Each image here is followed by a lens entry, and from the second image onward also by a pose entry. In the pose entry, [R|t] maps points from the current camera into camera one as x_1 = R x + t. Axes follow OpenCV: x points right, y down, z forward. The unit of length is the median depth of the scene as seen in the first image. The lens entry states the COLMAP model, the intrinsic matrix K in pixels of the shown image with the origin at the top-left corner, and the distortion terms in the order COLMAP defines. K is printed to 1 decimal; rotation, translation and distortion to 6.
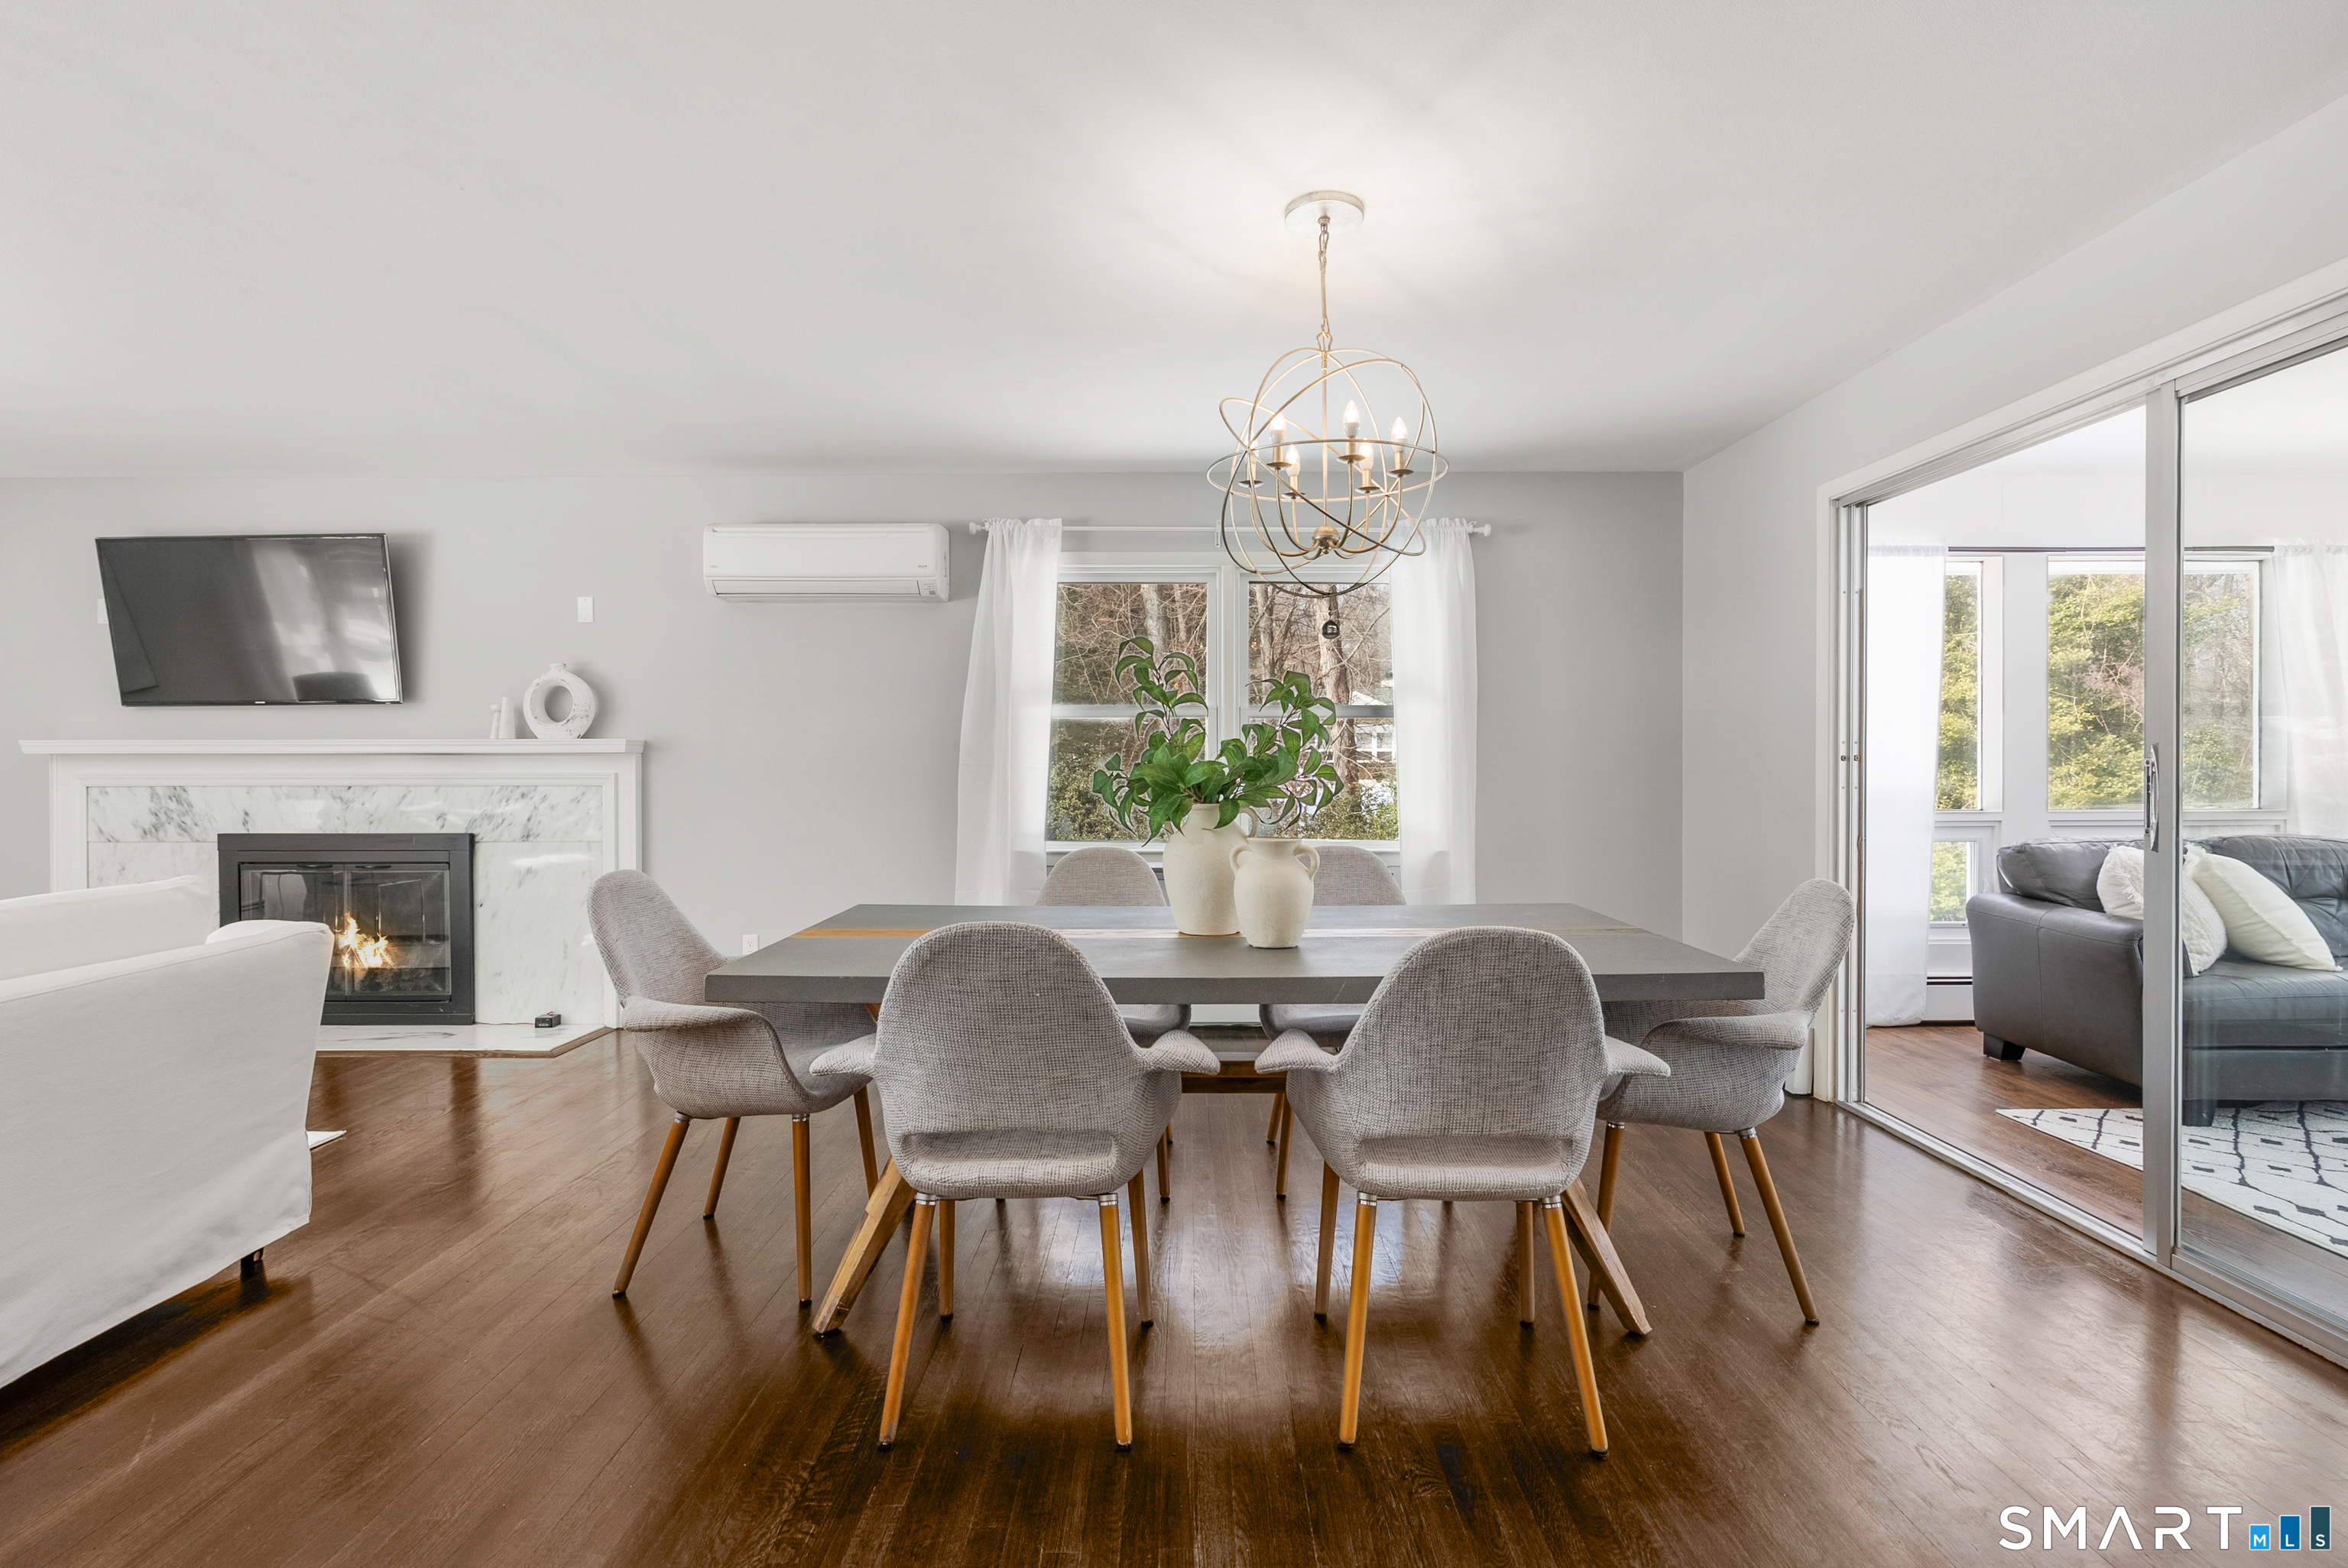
lens RADIAL K [[1084.9, 0, 1175.8], [0, 1084.9, 771.8], [0, 0, 1]] dist [-0.003066, -0.000031]
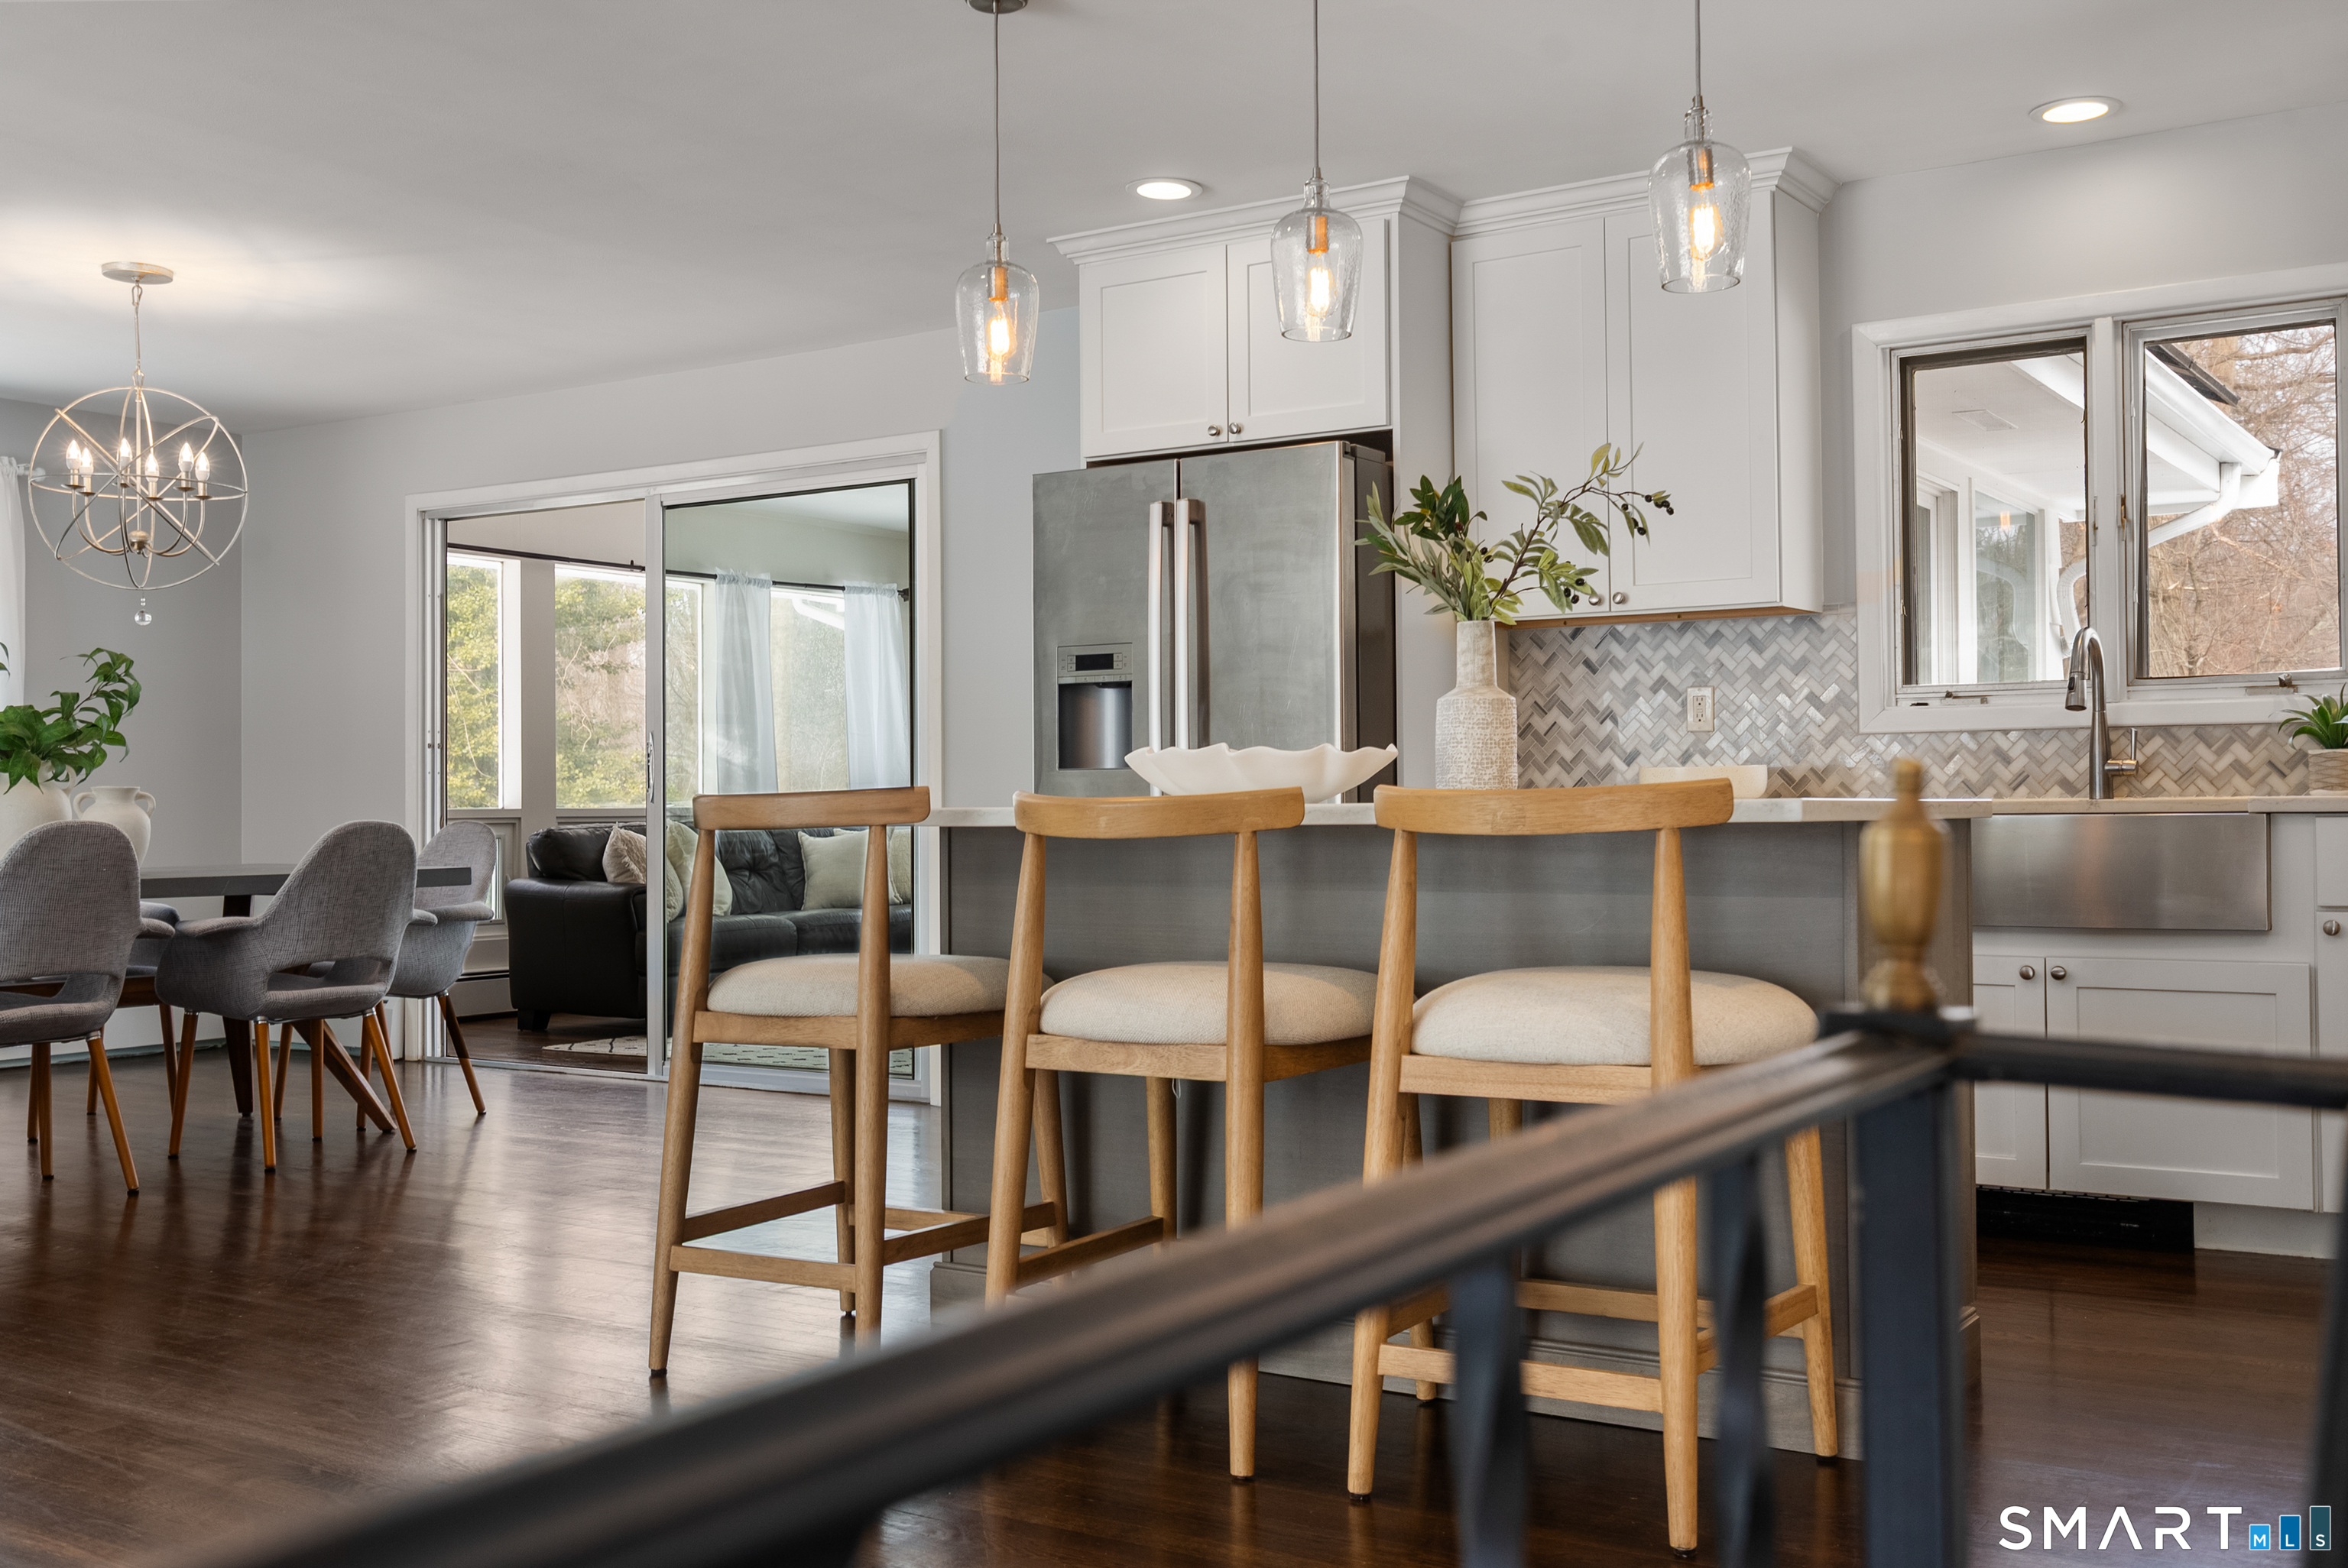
lens RADIAL K [[2270.4, 0, 1174.0], [0, 2270.4, 784.0], [0, 0, 1]] dist [0.002780, -0.001768]
pose [[0.548000, 0.008334, 0.836437, -0.712966], [0.011357, 0.999784, -0.017403, 0.059253], [-0.836401, 0.019037, 0.547787, -0.711757]]
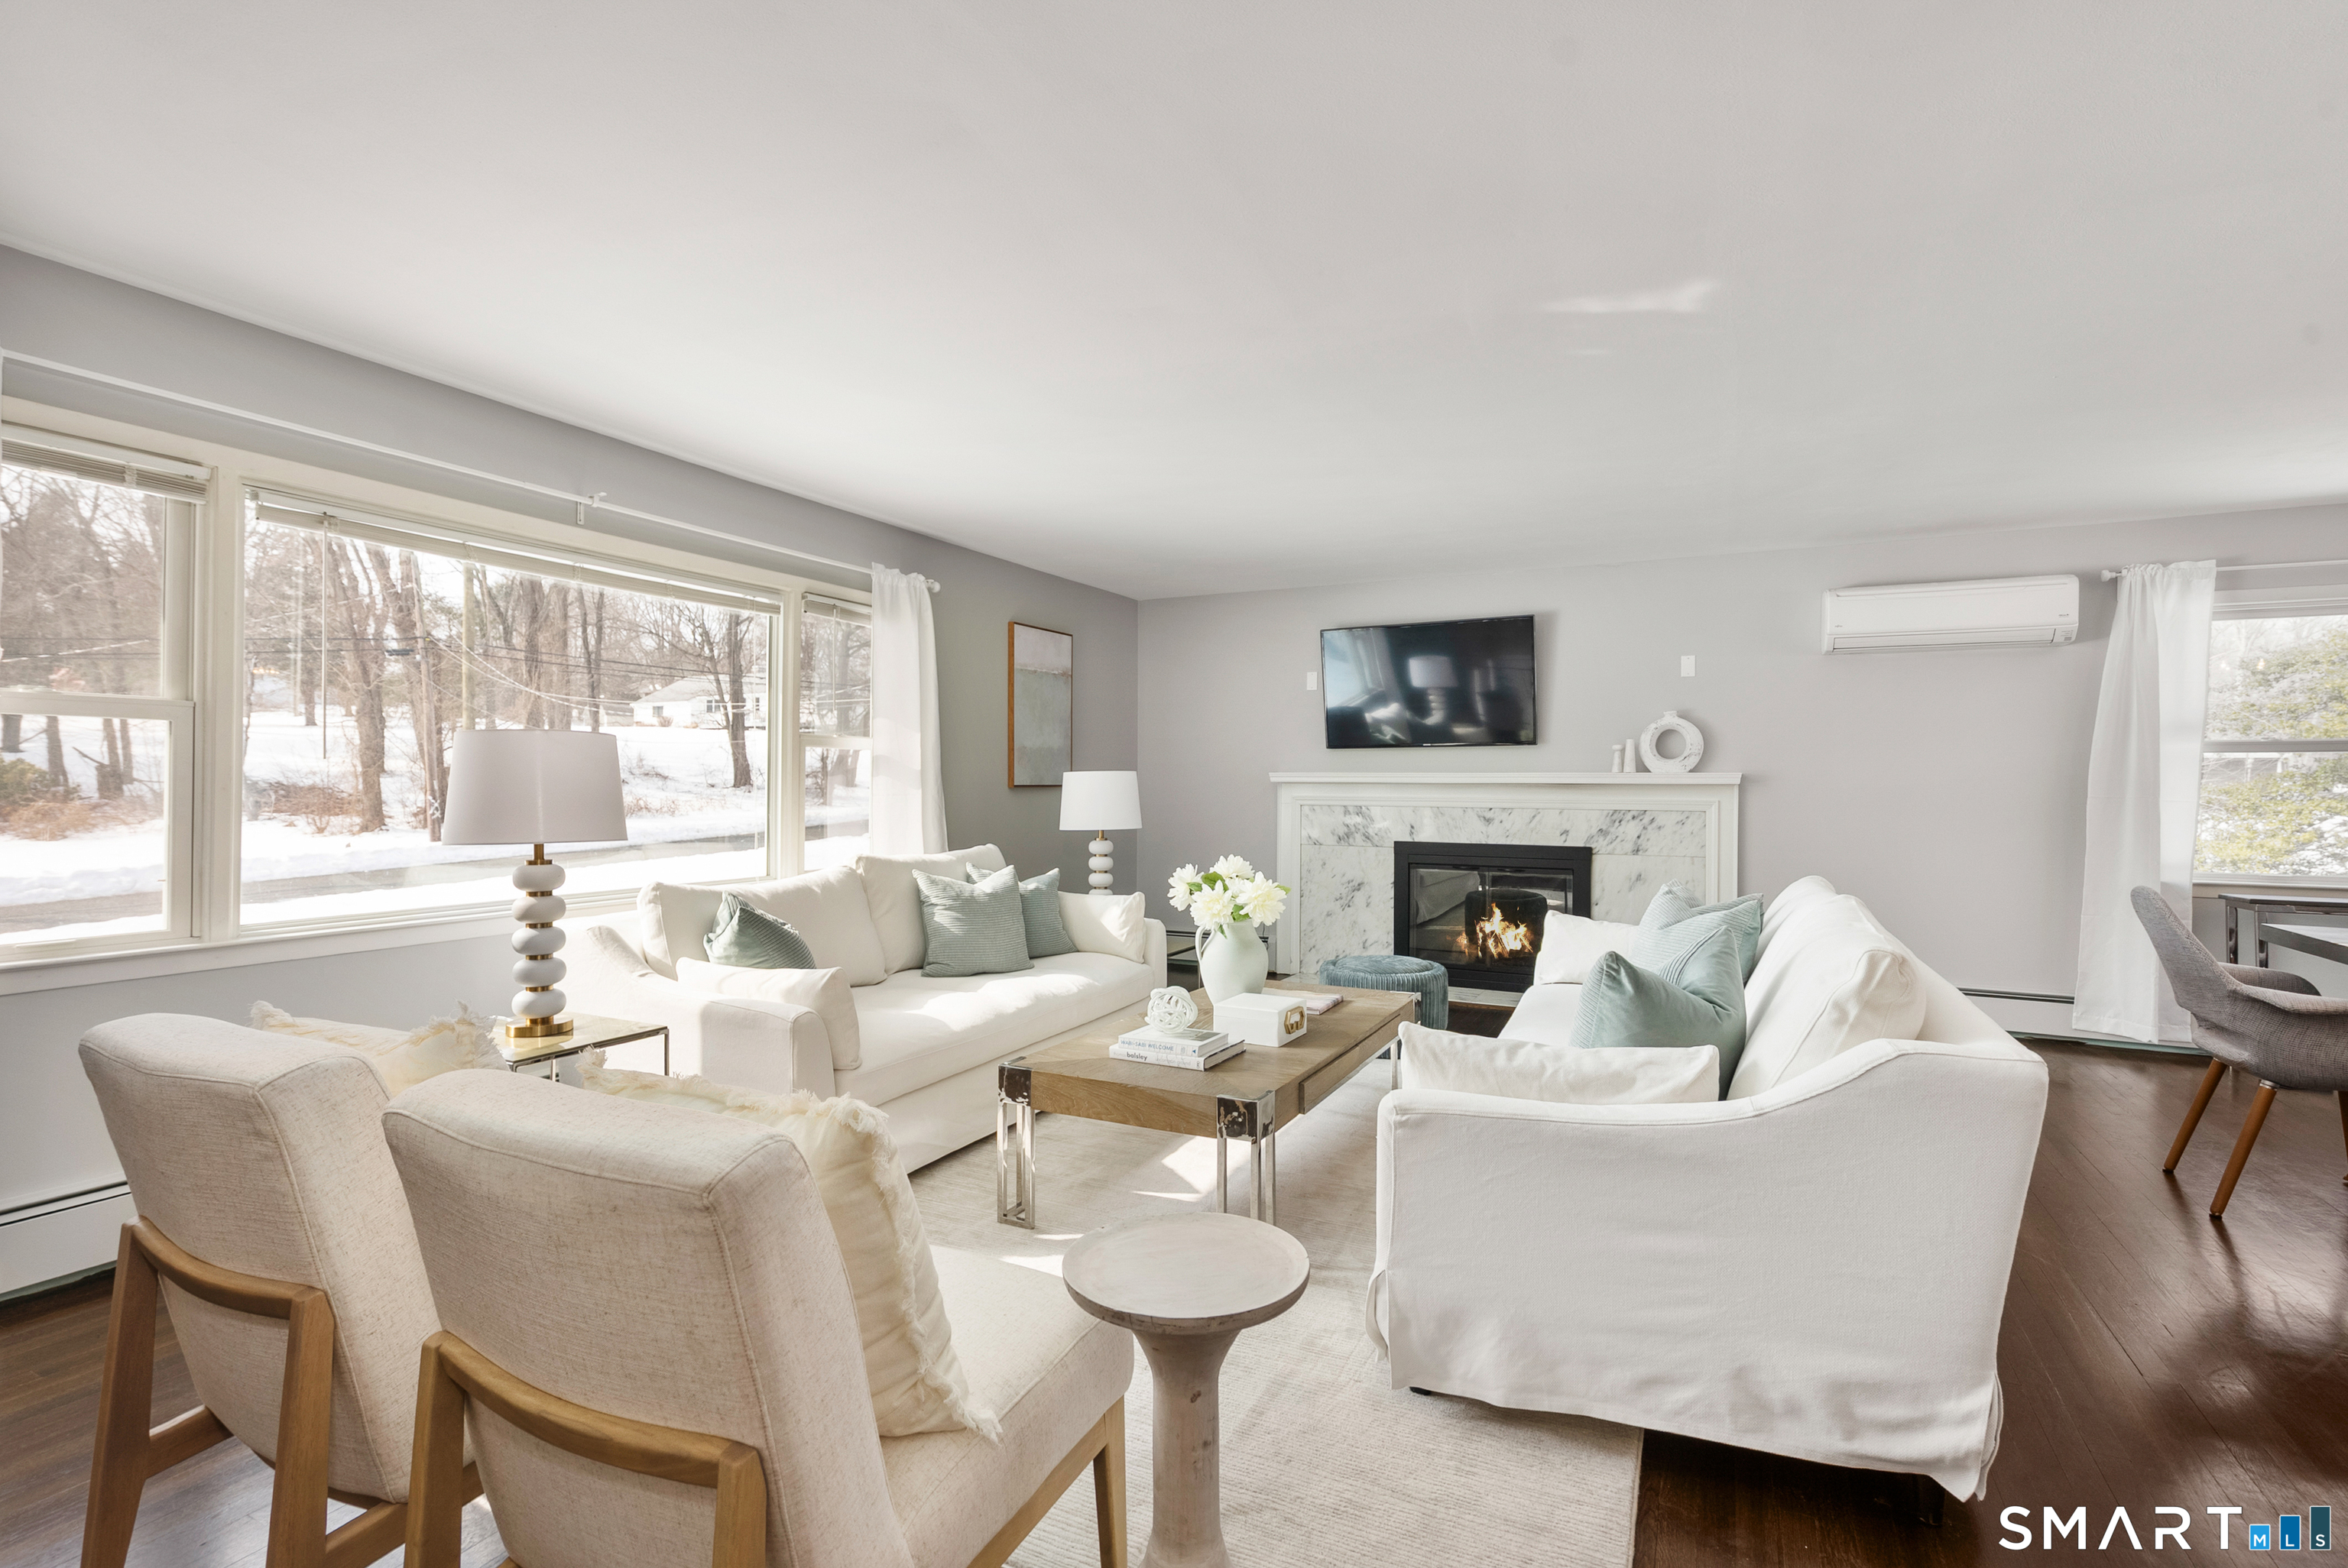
lens RADIAL K [[1088.9, 0, 1174.0], [0, 1088.9, 784.0], [0, 0, 1]] dist [-0.015493, 0.010721]
pose [[0.894958, 0.007131, -0.446094, -0.529787], [-0.010002, 0.999942, -0.004081, -0.006728], [0.446039, 0.008114, 0.894977, -0.356337]]
